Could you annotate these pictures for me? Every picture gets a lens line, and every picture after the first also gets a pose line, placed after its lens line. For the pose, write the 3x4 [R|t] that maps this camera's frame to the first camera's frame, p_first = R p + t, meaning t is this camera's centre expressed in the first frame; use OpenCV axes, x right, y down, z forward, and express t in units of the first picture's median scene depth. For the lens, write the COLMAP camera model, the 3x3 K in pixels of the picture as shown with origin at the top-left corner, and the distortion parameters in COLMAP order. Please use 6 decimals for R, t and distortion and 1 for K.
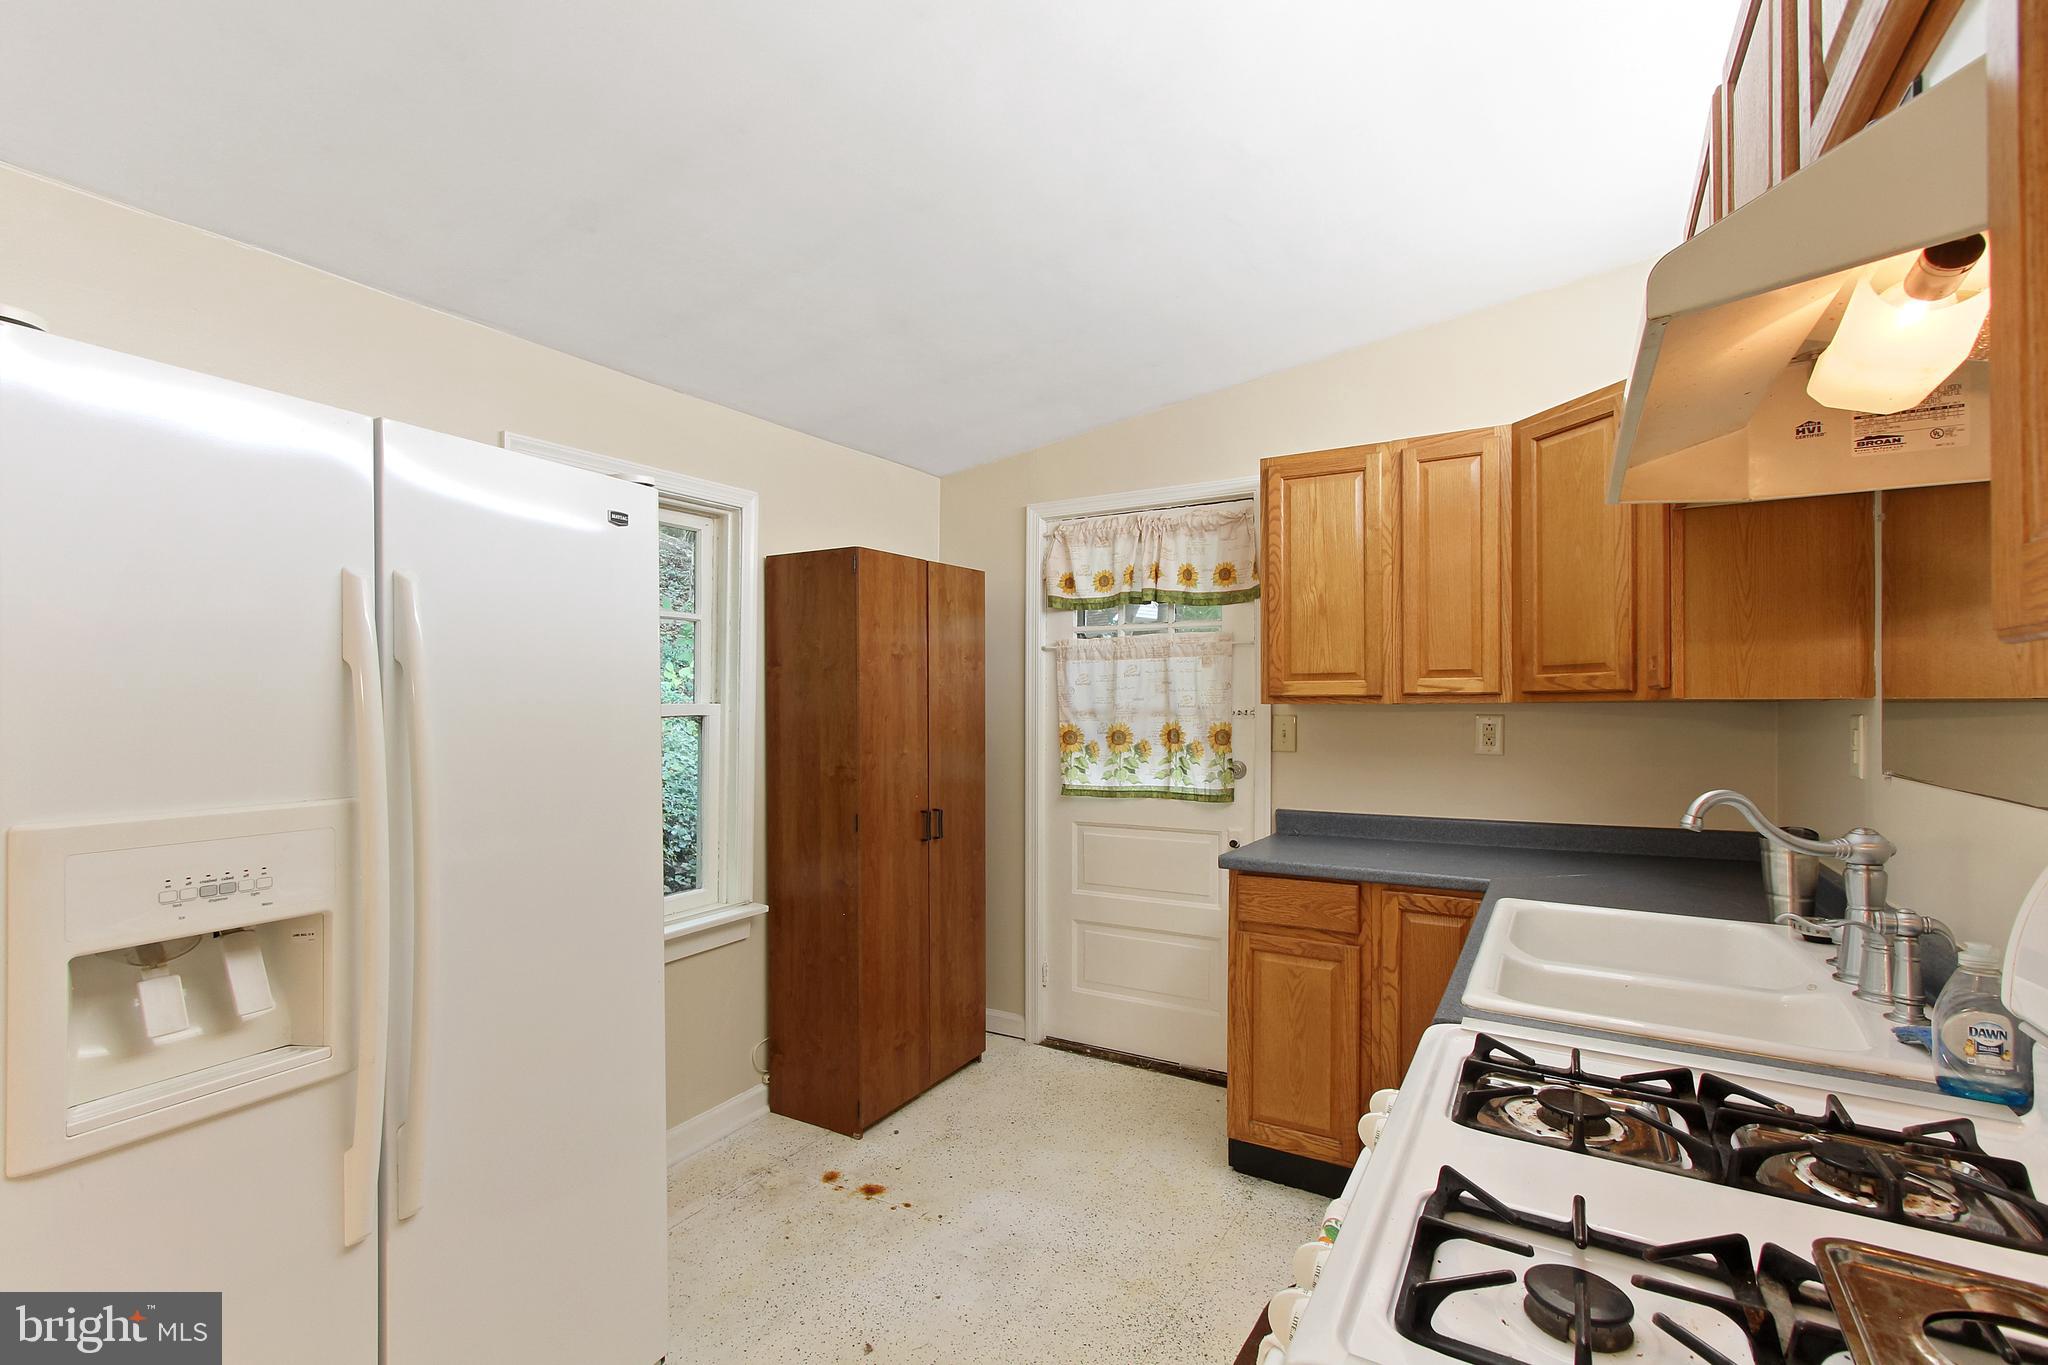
lens RADIAL K [[937.2, 0, 1016.6], [0, 937.2, 697.5], [0, 0, 1]] dist [0.001624, 0.000831]
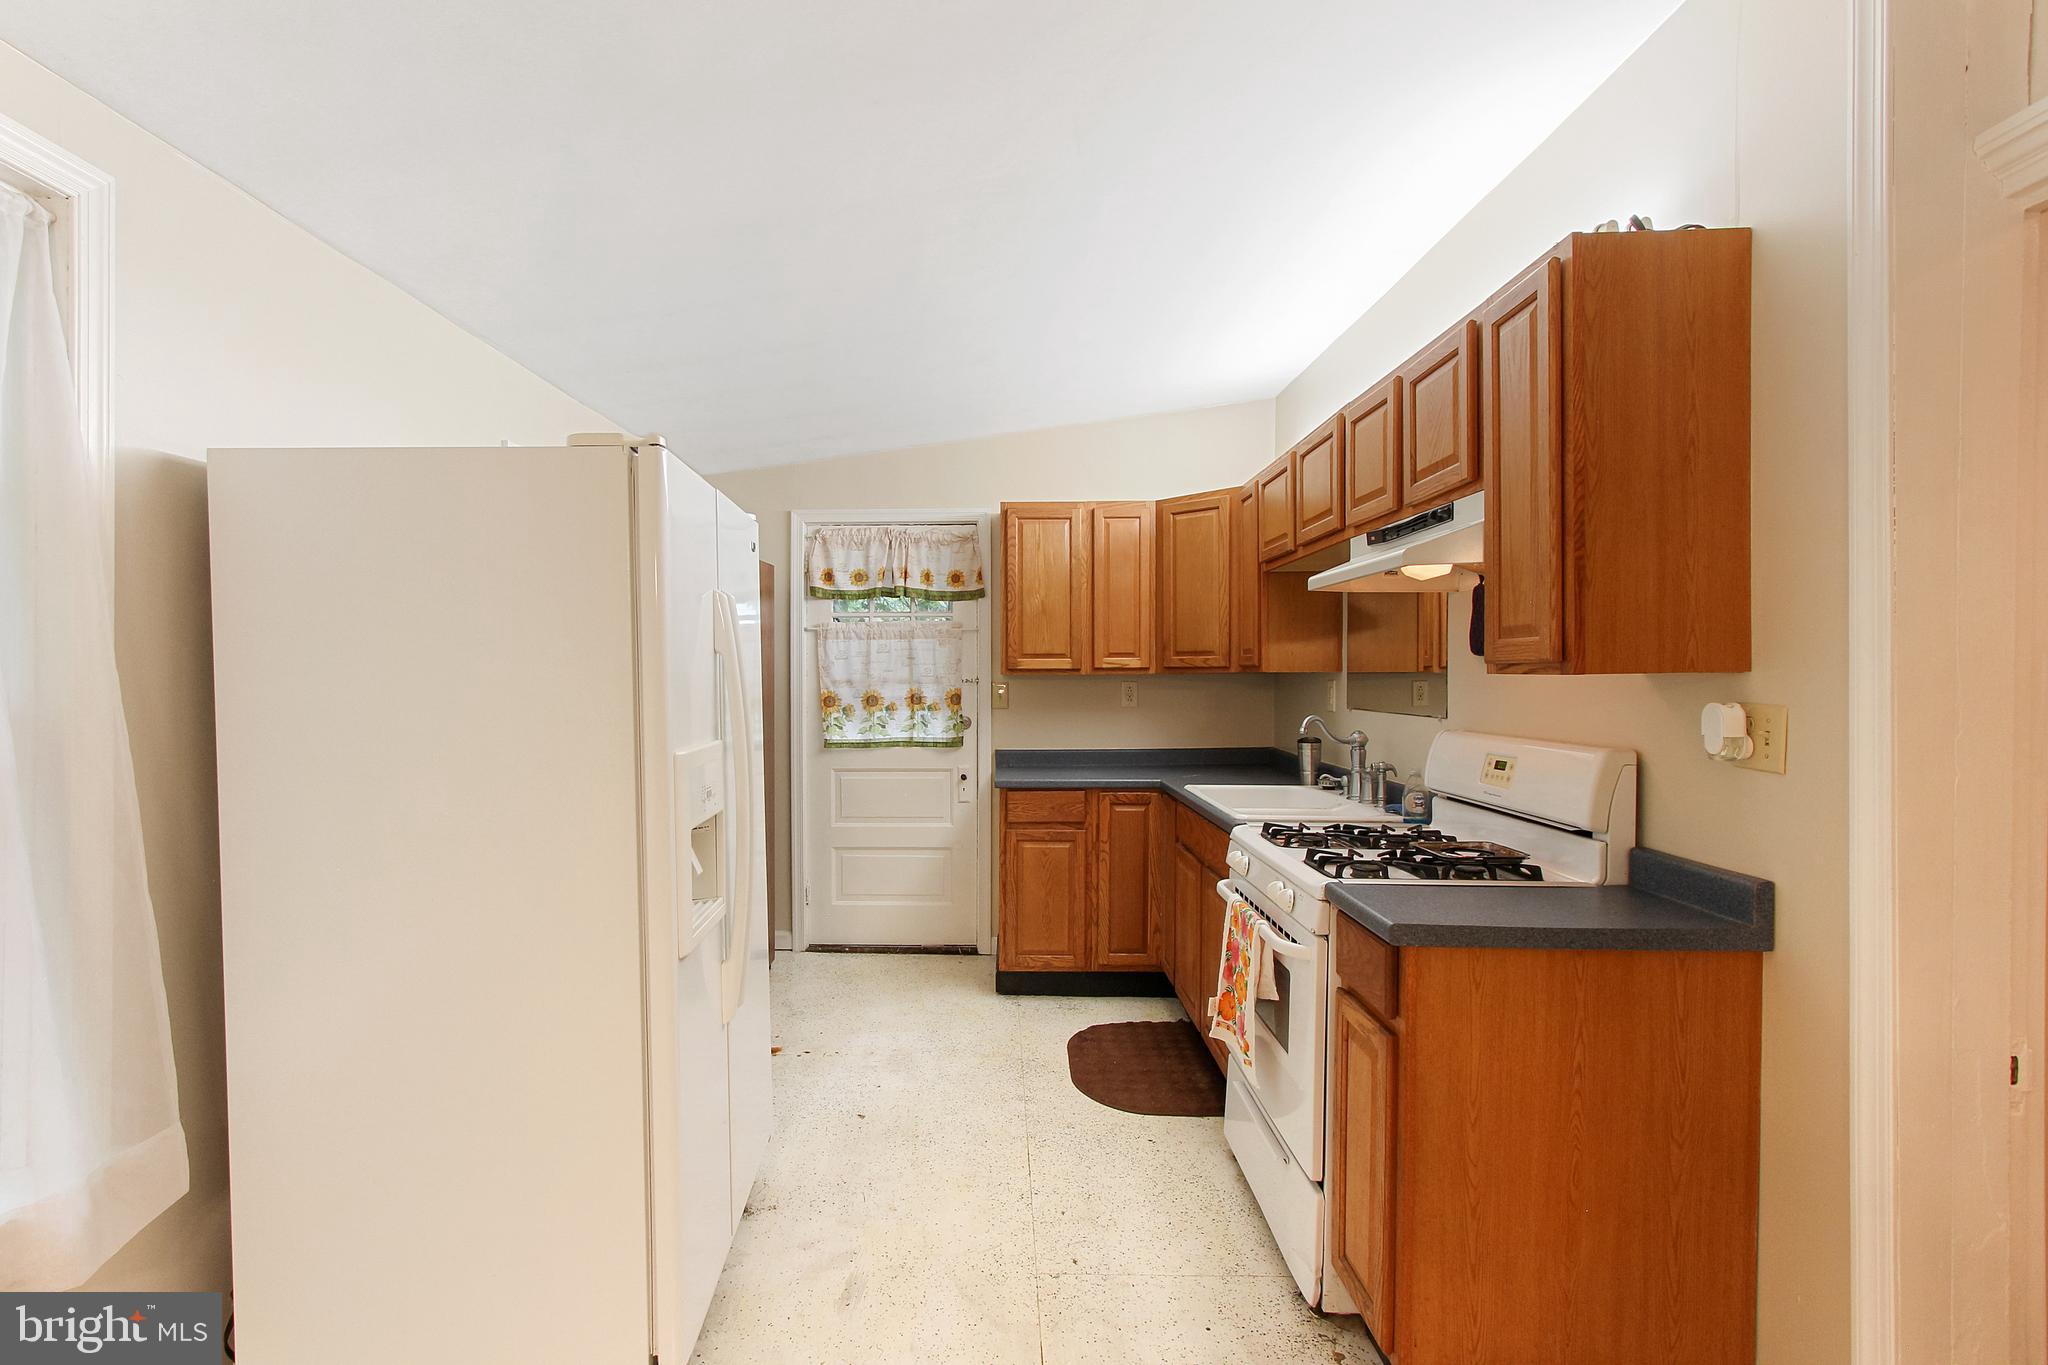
lens RADIAL K [[943.9, 0, 1015.4], [0, 943.9, 681.2], [0, 0, 1]] dist [-0.002225, 0.004510]
pose [[0.860021, -0.005701, 0.510227, -0.395019], [-0.002720, 0.999872, 0.015757, -0.004992], [-0.510252, -0.014939, 0.859895, -0.214570]]
